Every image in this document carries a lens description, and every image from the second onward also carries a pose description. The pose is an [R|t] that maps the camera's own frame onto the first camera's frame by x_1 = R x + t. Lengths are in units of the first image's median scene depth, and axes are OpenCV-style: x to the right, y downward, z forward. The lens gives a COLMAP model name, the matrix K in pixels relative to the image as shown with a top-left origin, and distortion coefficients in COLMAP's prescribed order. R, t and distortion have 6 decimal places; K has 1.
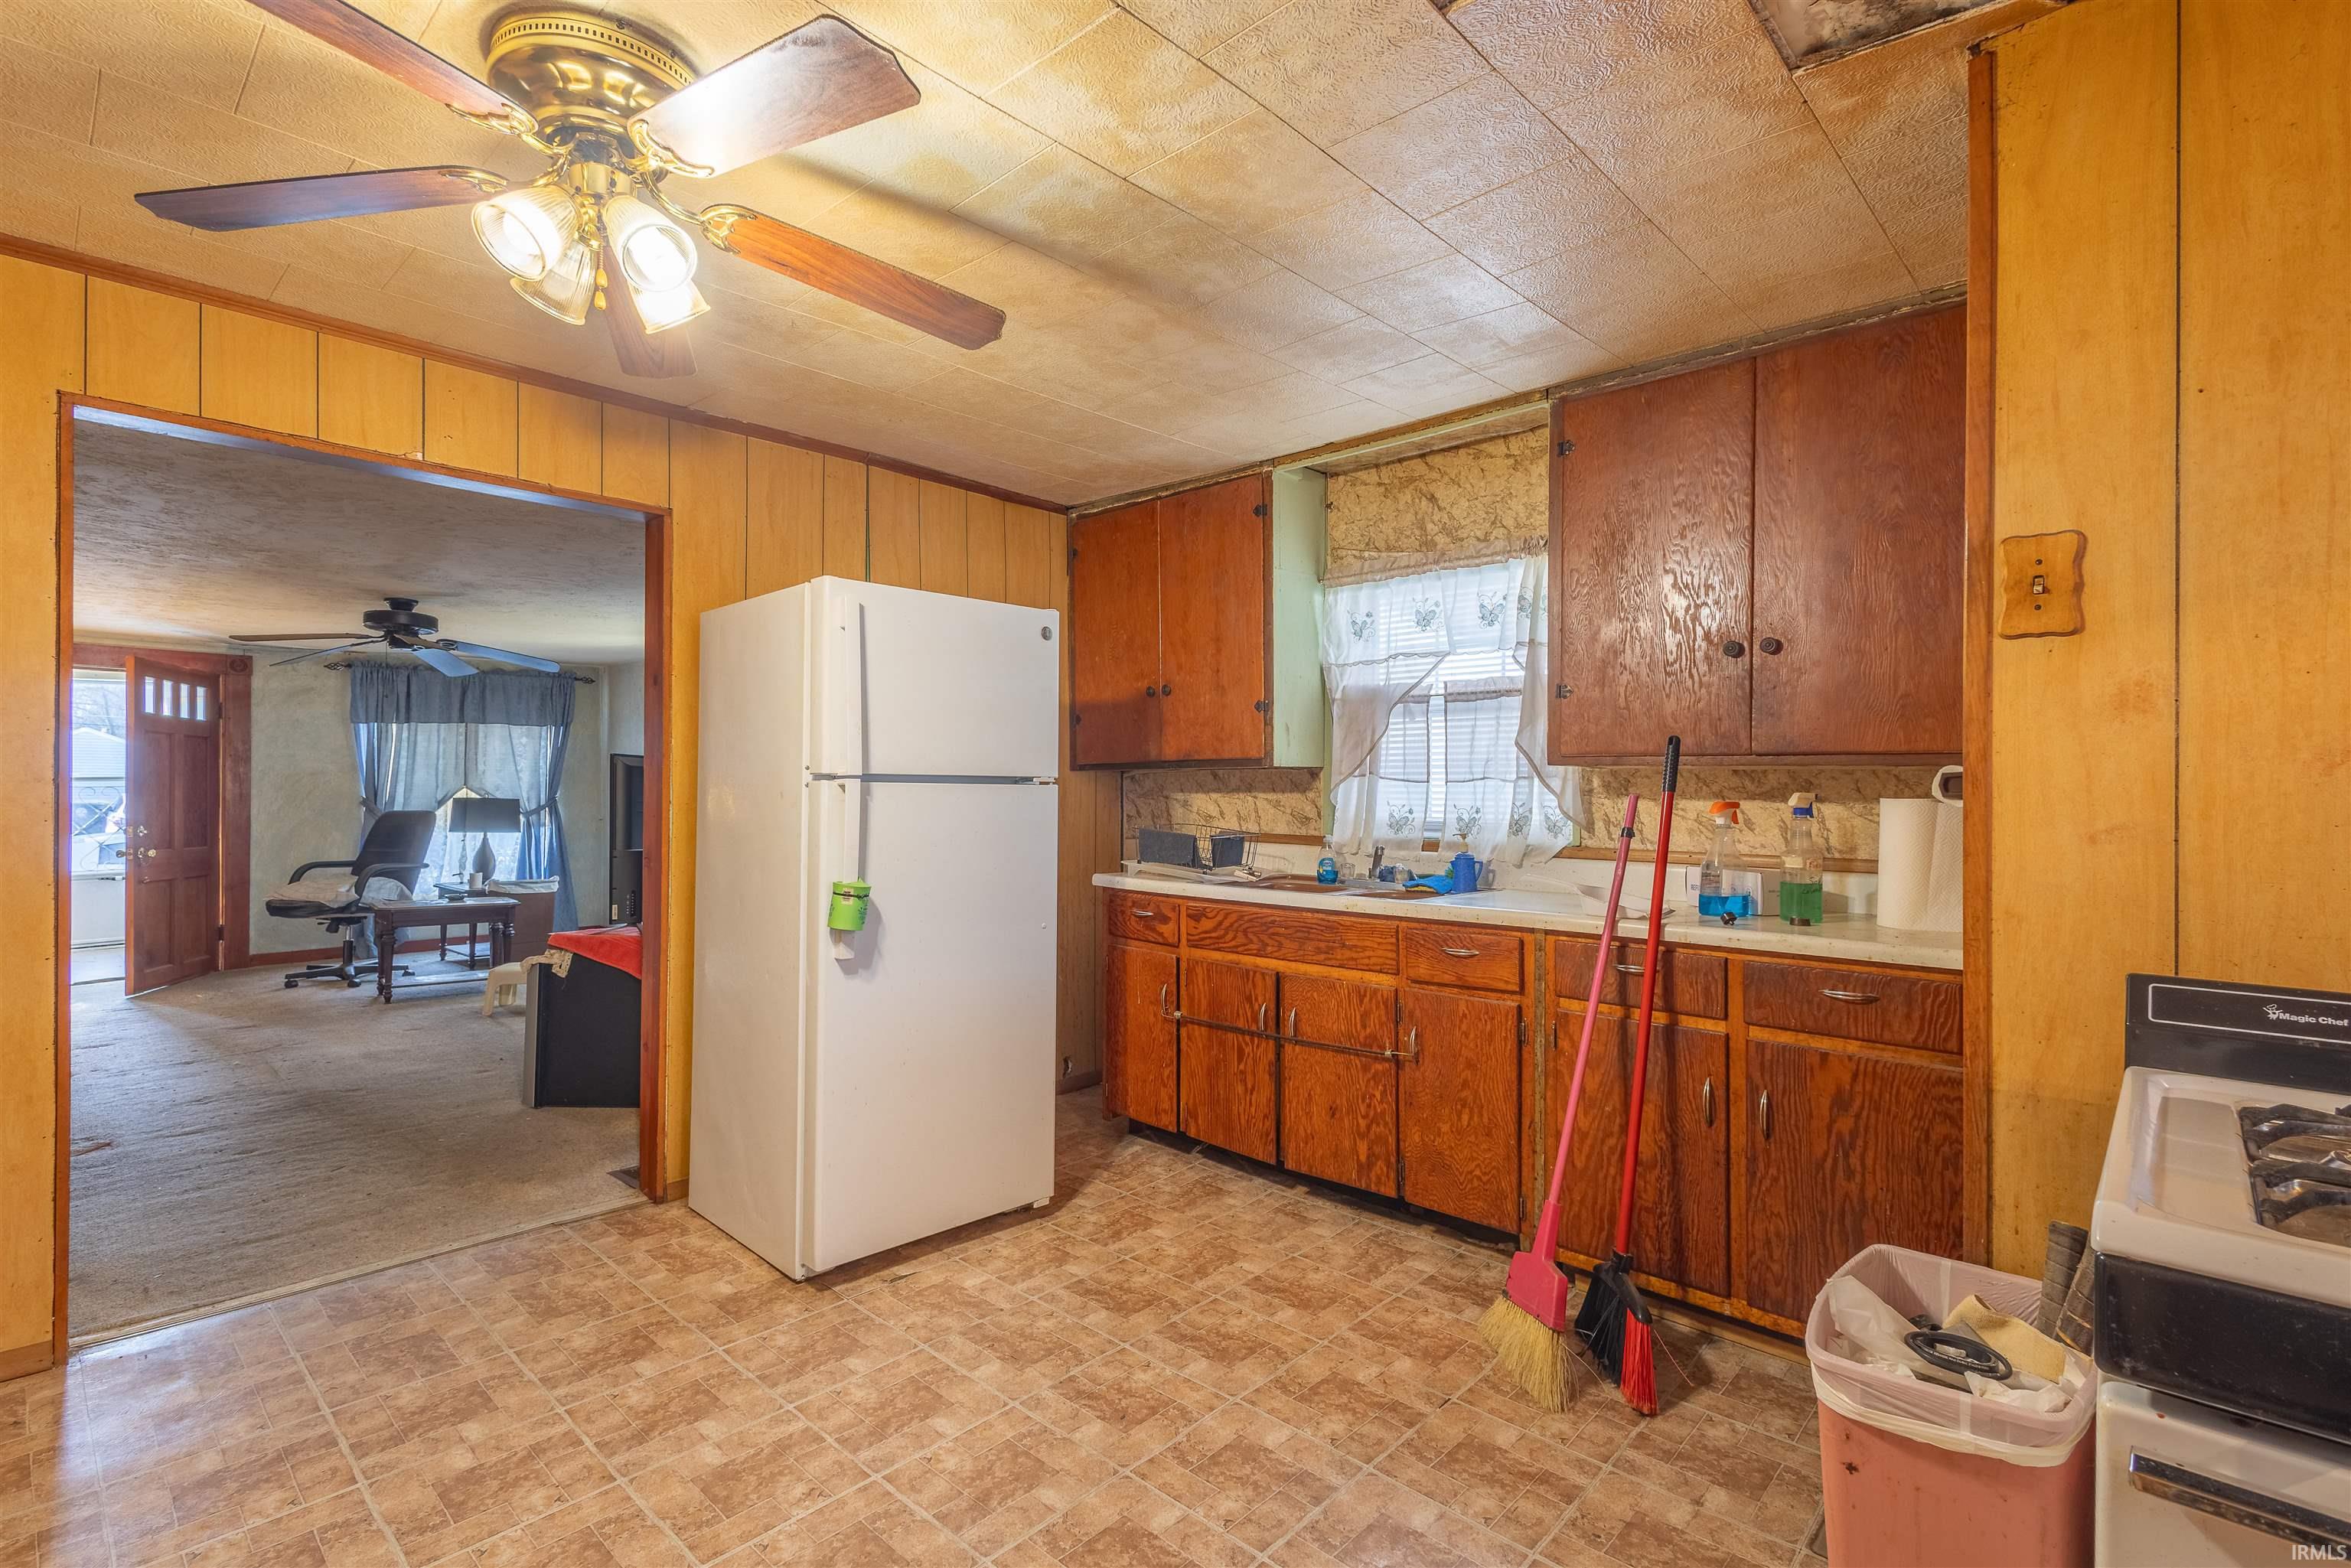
lens RADIAL K [[1085.9, 0, 1217.2], [0, 1085.9, 781.0], [0, 0, 1]] dist [0.003486, 0.000215]
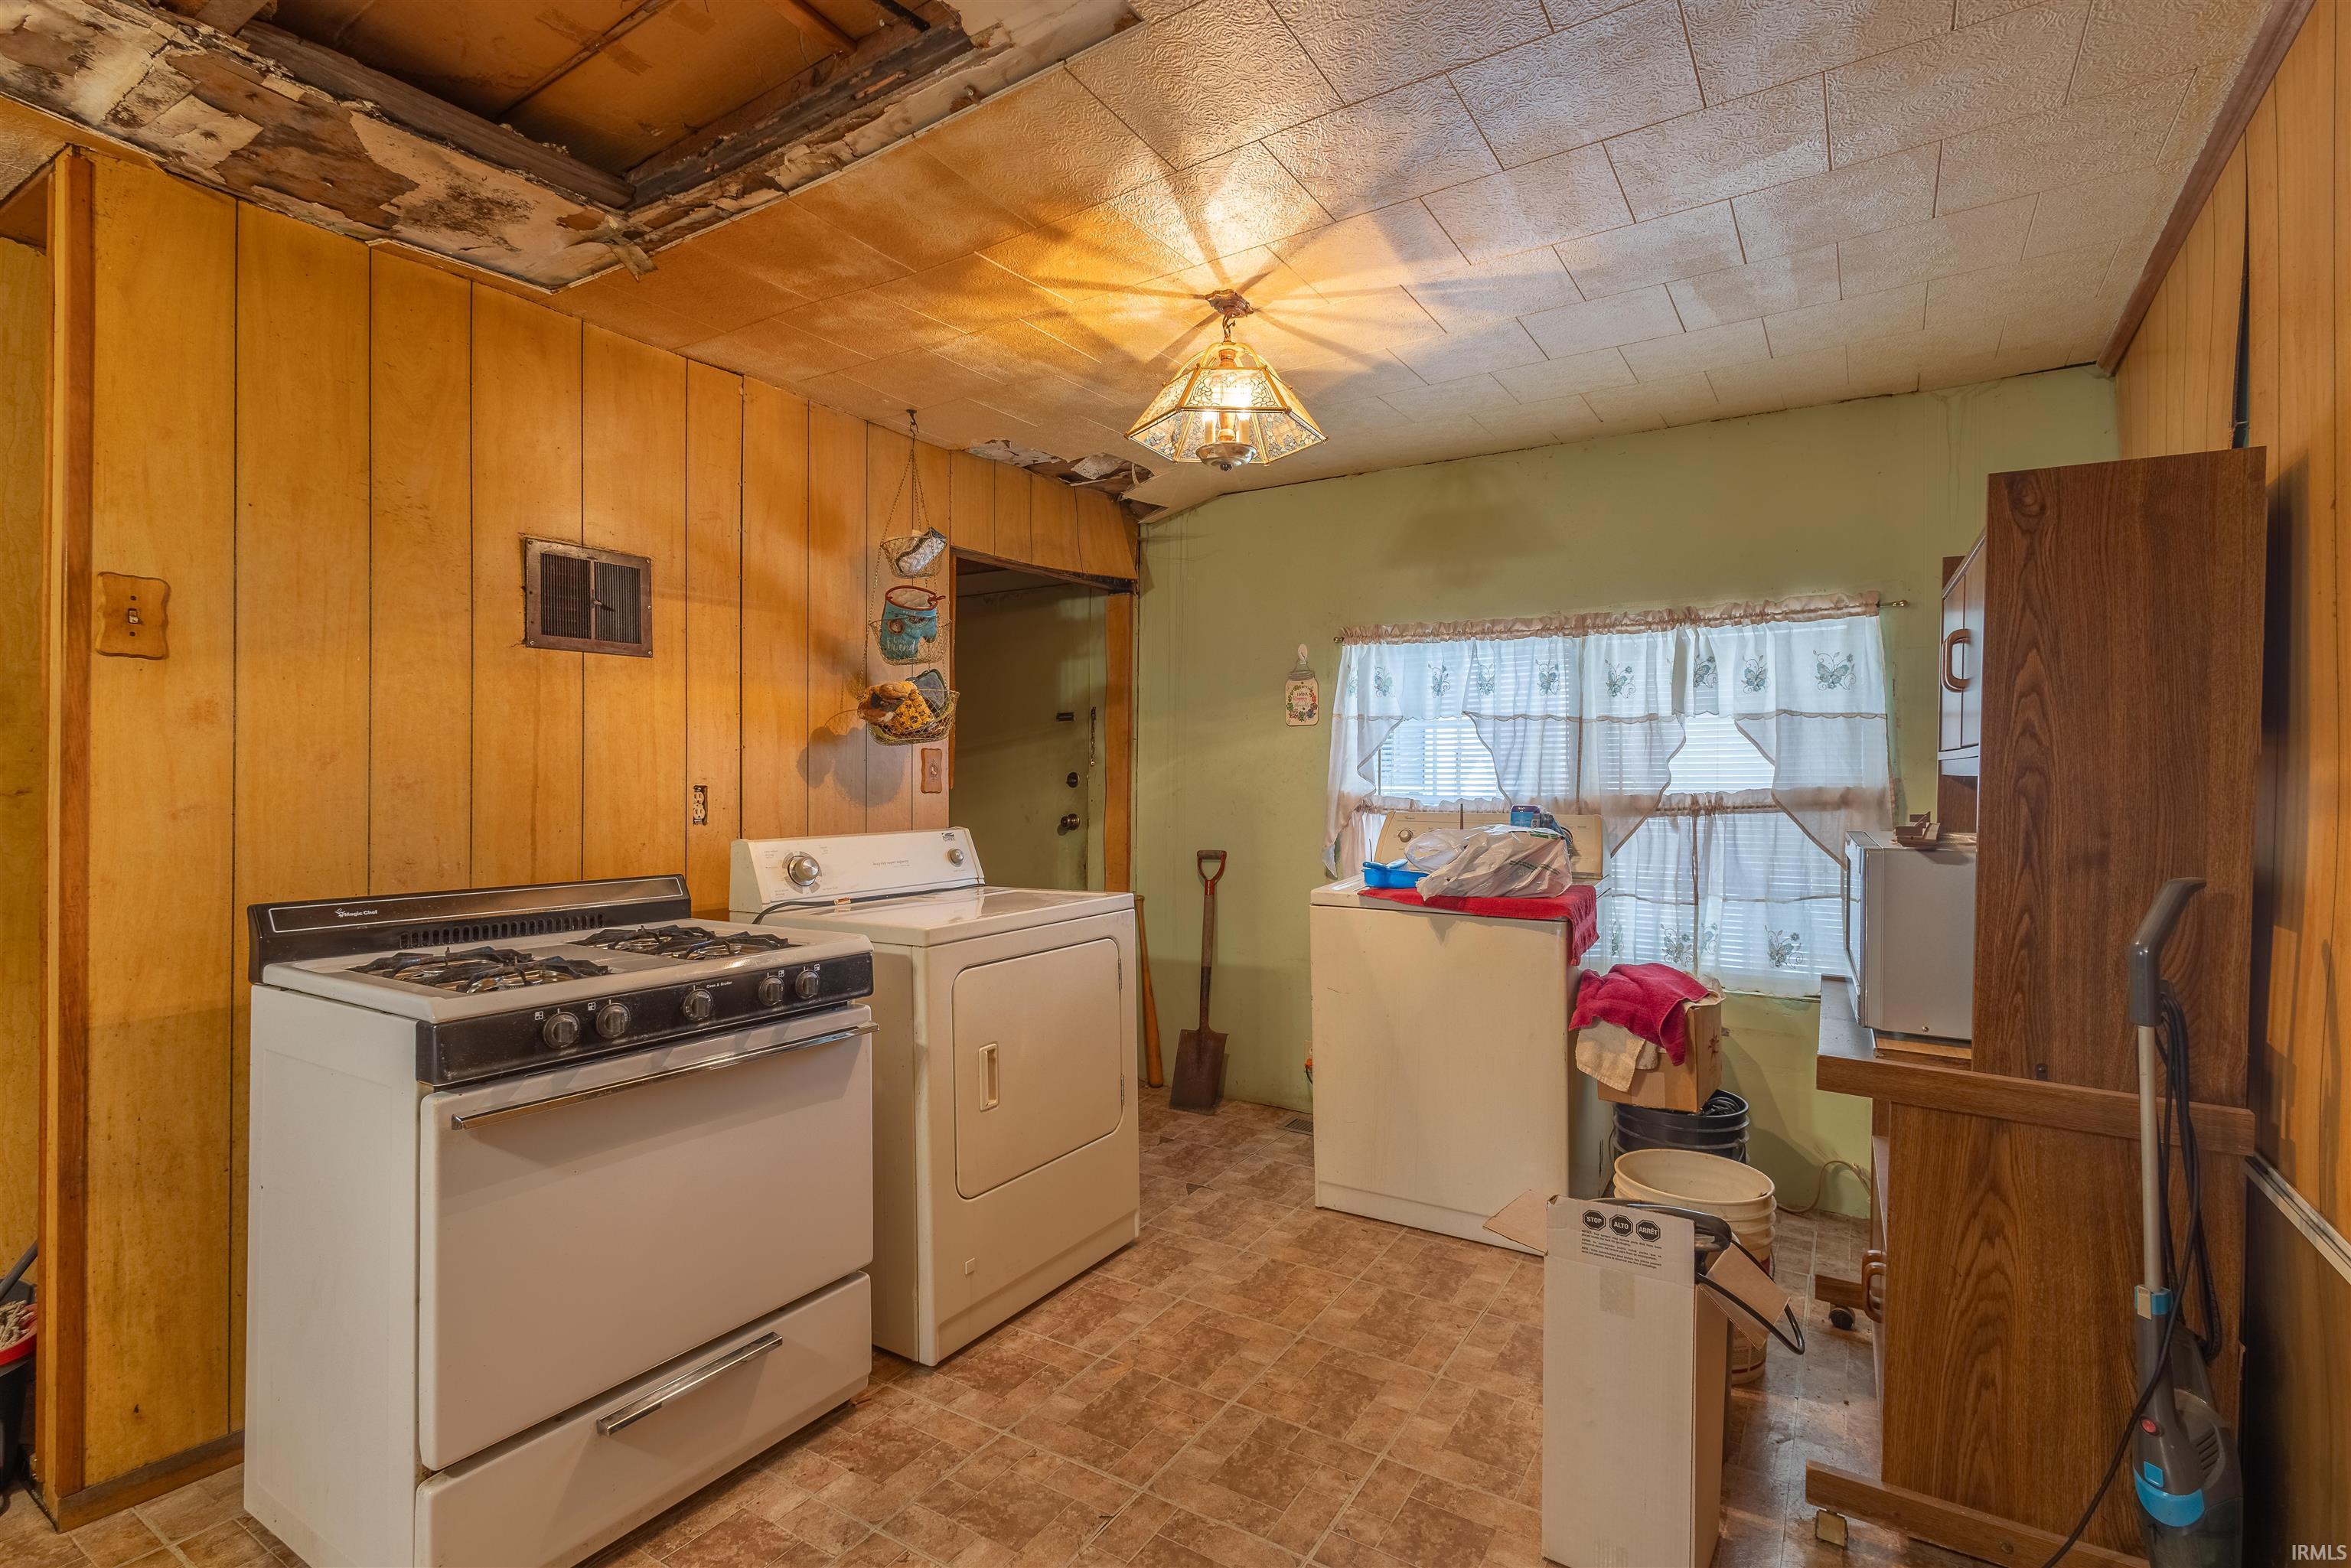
lens RADIAL K [[1085.9, 0, 1175.3], [0, 1085.9, 780.5], [0, 0, 1]] dist [0.003486, 0.000215]
pose [[-0.179509, -0.005571, 0.983741, -0.708592], [-0.010476, 0.999938, 0.003751, -0.007573], [-0.983701, -0.009632, -0.179556, 0.039182]]
